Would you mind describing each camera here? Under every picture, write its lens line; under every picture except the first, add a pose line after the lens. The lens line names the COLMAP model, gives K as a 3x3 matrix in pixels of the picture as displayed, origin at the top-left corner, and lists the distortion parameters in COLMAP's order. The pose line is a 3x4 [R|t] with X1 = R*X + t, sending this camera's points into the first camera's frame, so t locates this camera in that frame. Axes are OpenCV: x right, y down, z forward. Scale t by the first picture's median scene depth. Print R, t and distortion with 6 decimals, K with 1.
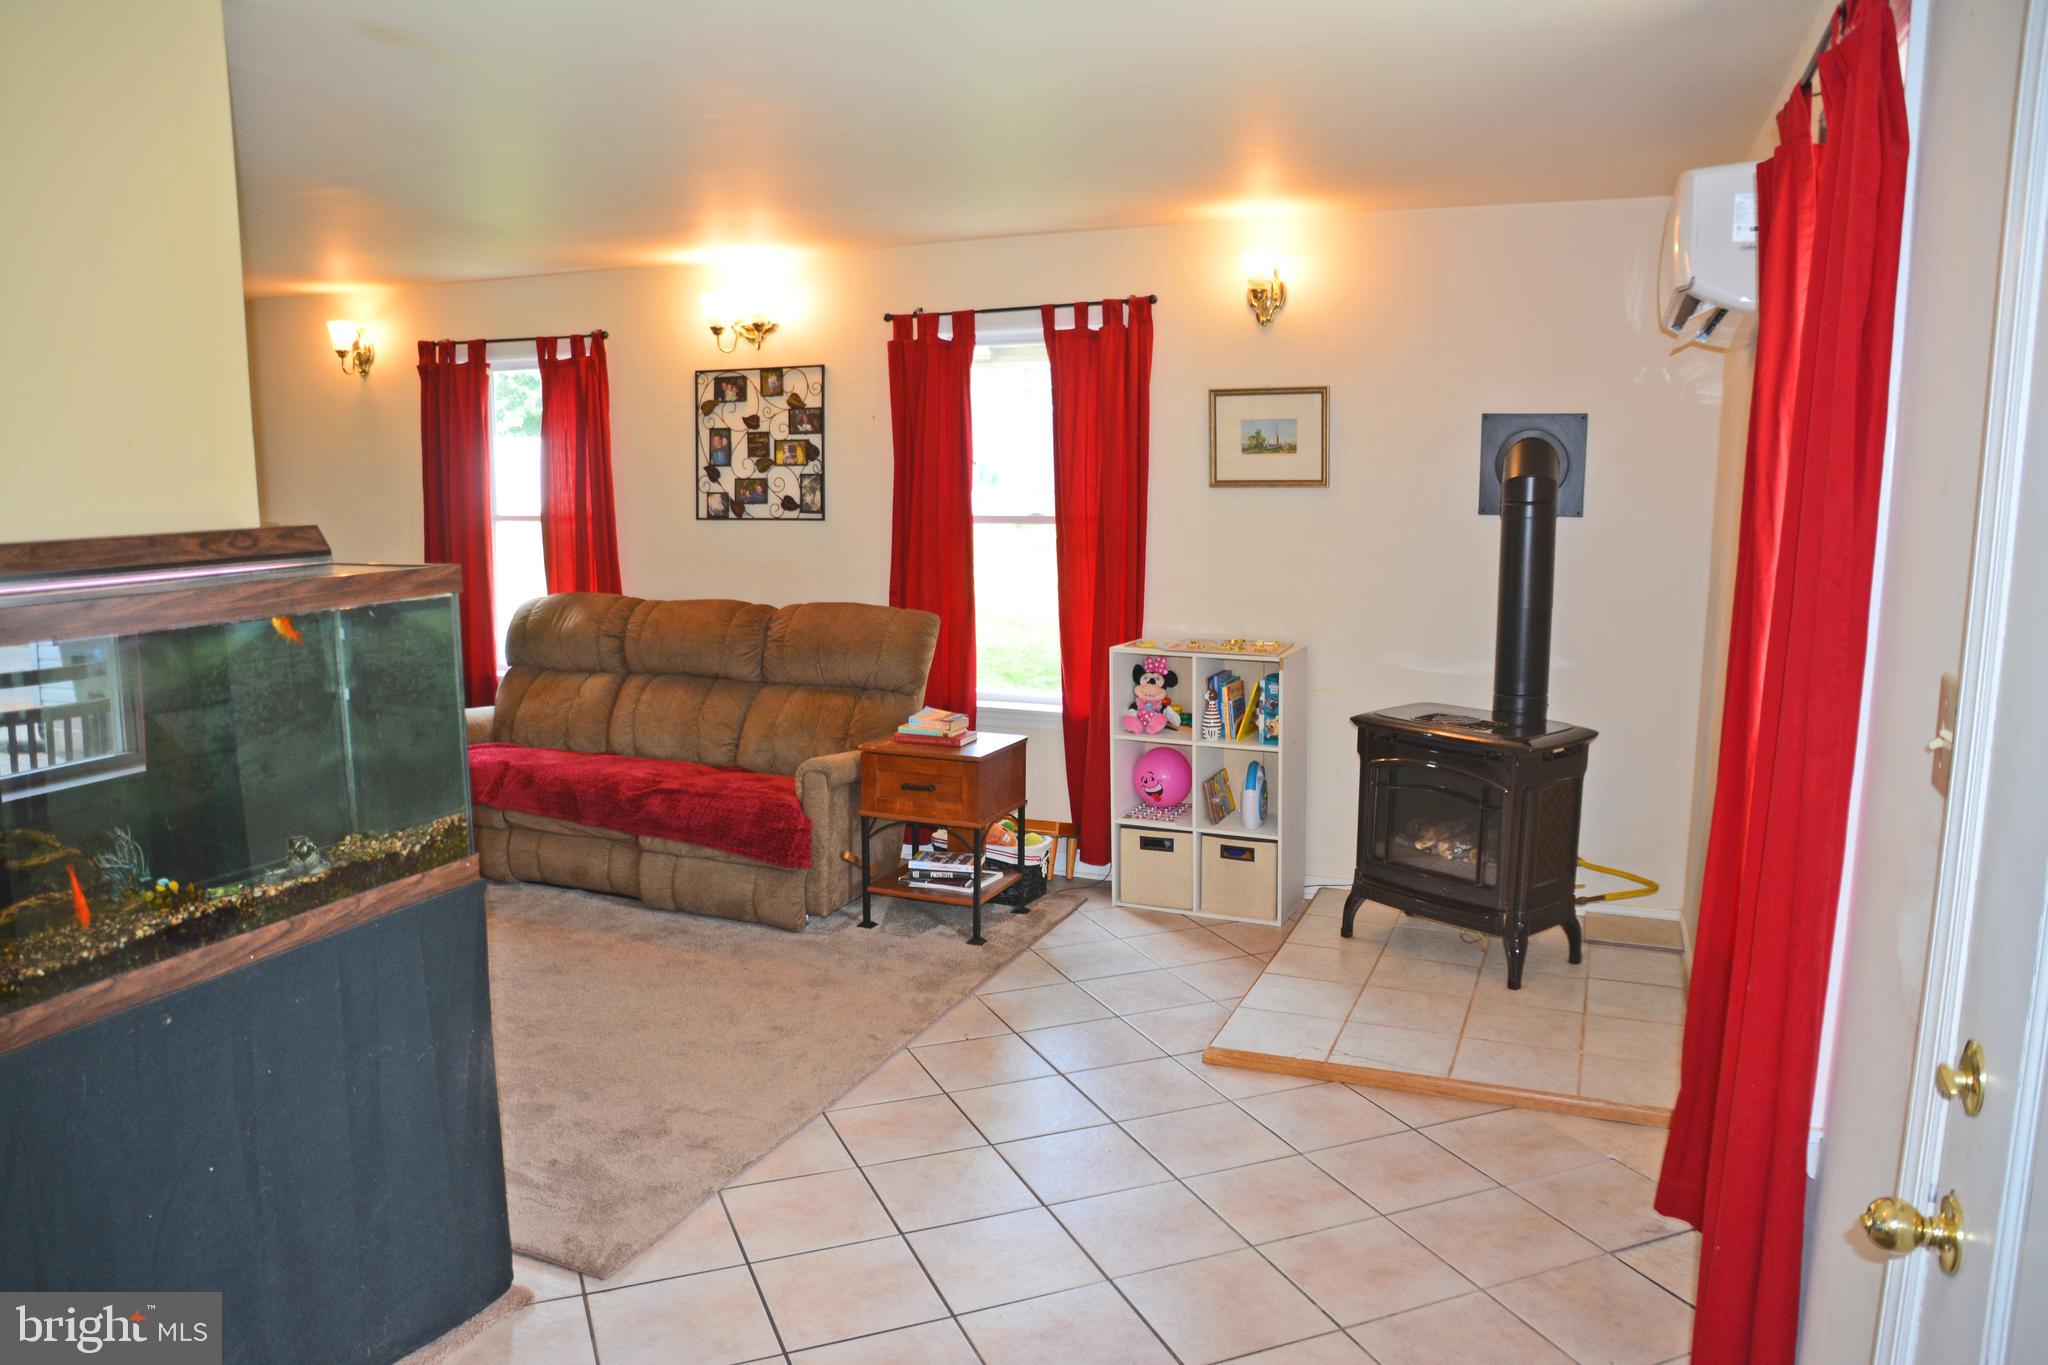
lens RADIAL K [[1451.4, 0, 992.4], [0, 1451.4, 690.7], [0, 0, 1]] dist [-0.127055, 0.073967]
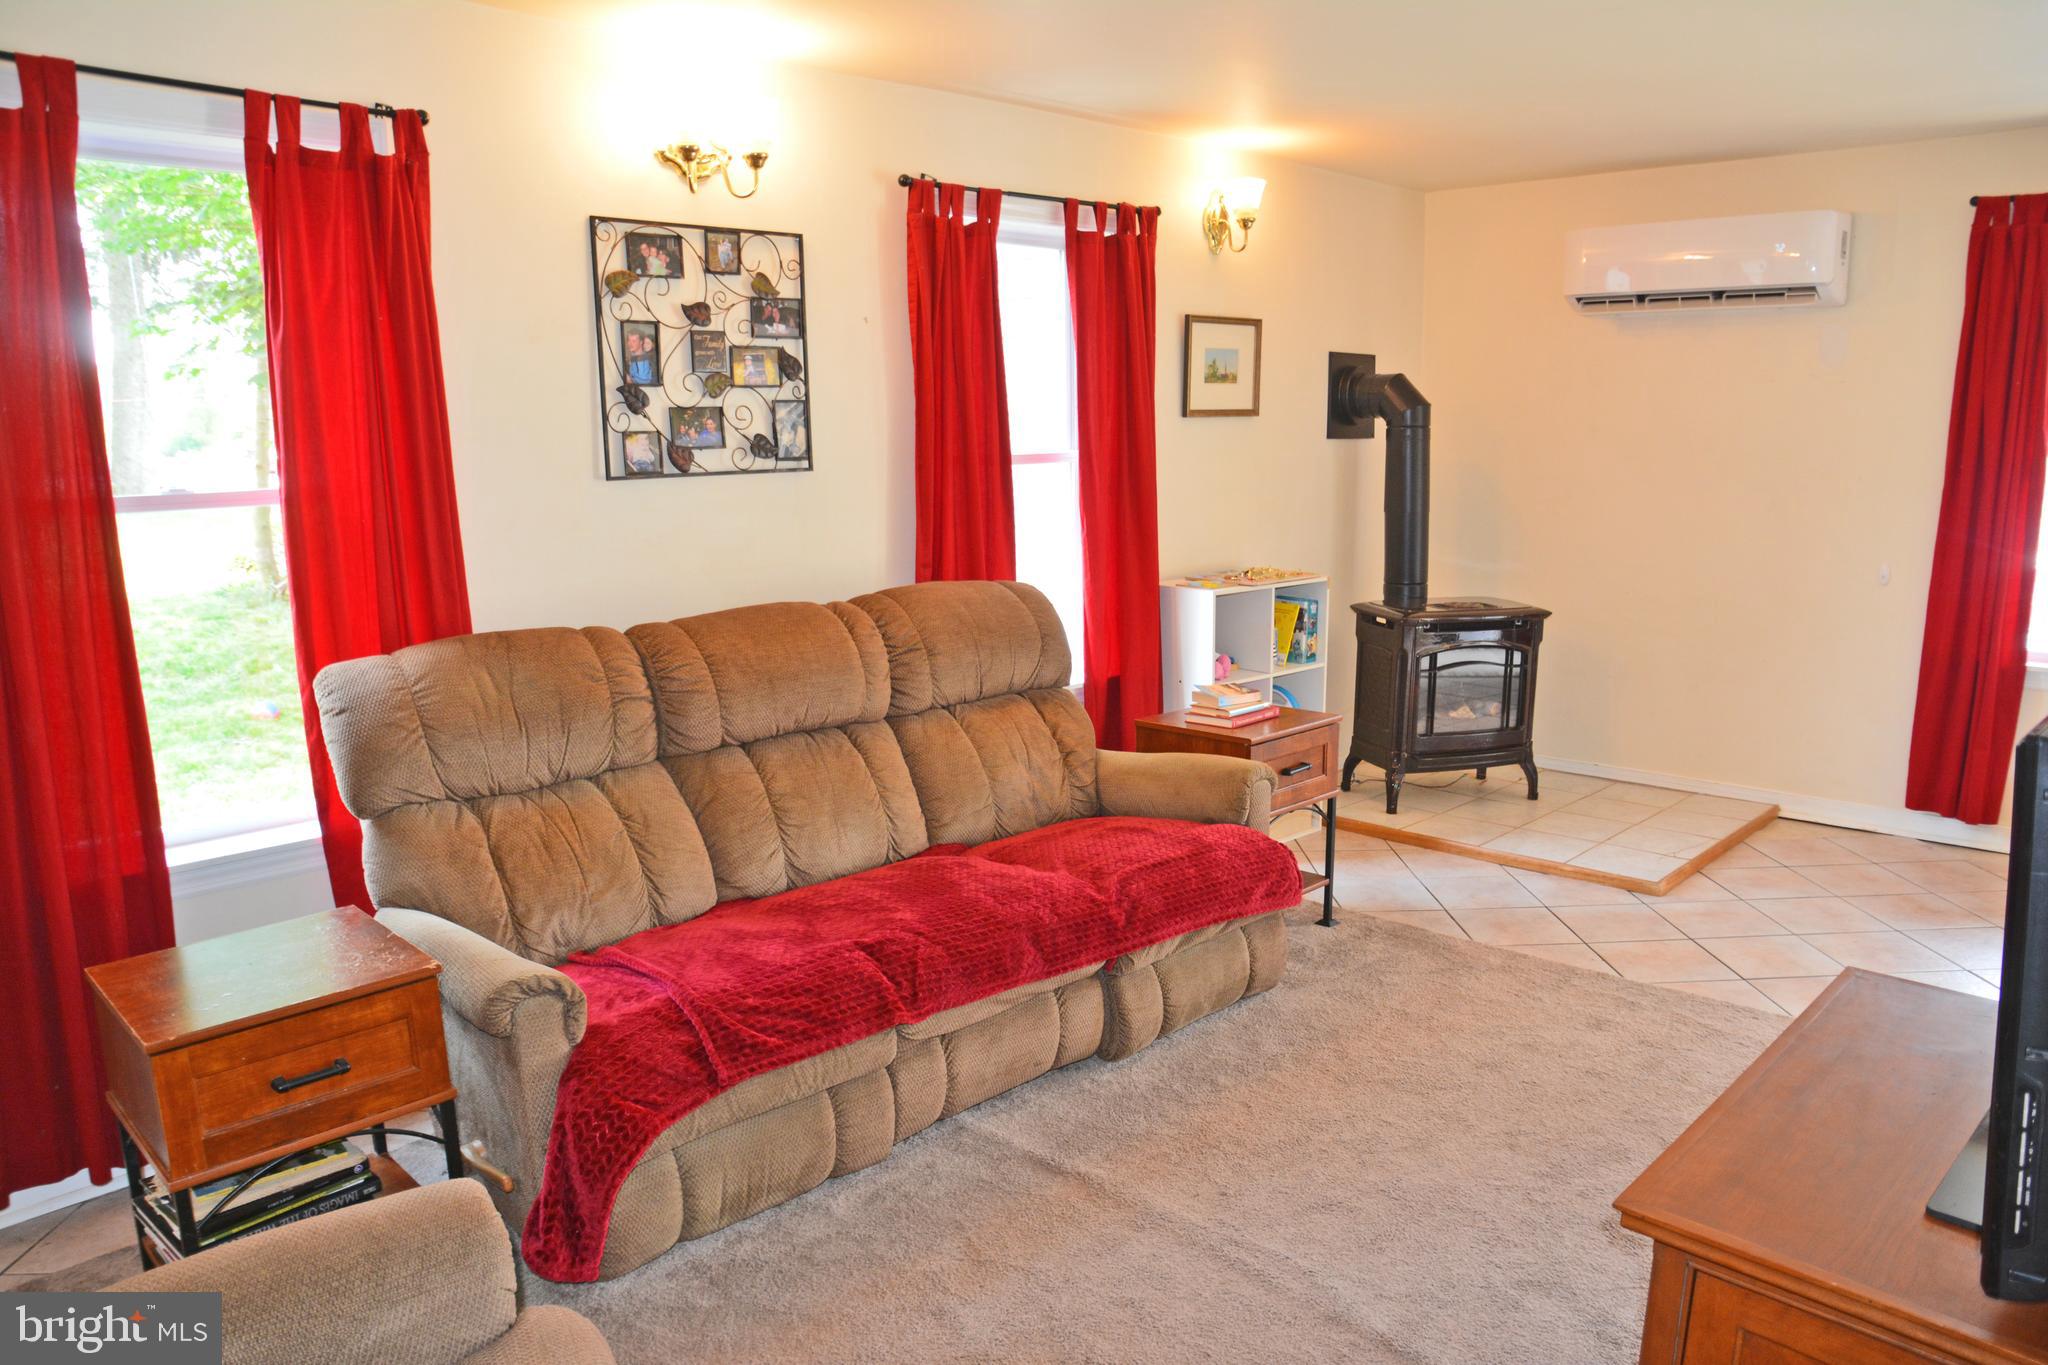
lens RADIAL K [[1451.4, 0, 1040.0], [0, 1451.4, 702.1], [0, 0, 1]] dist [-0.127055, 0.073967]
pose [[0.347354, -0.185216, 0.919261, -0.711935], [0.134586, 0.979998, 0.146599, -0.096232], [-0.928026, 0.072798, 0.365333, 0.666682]]
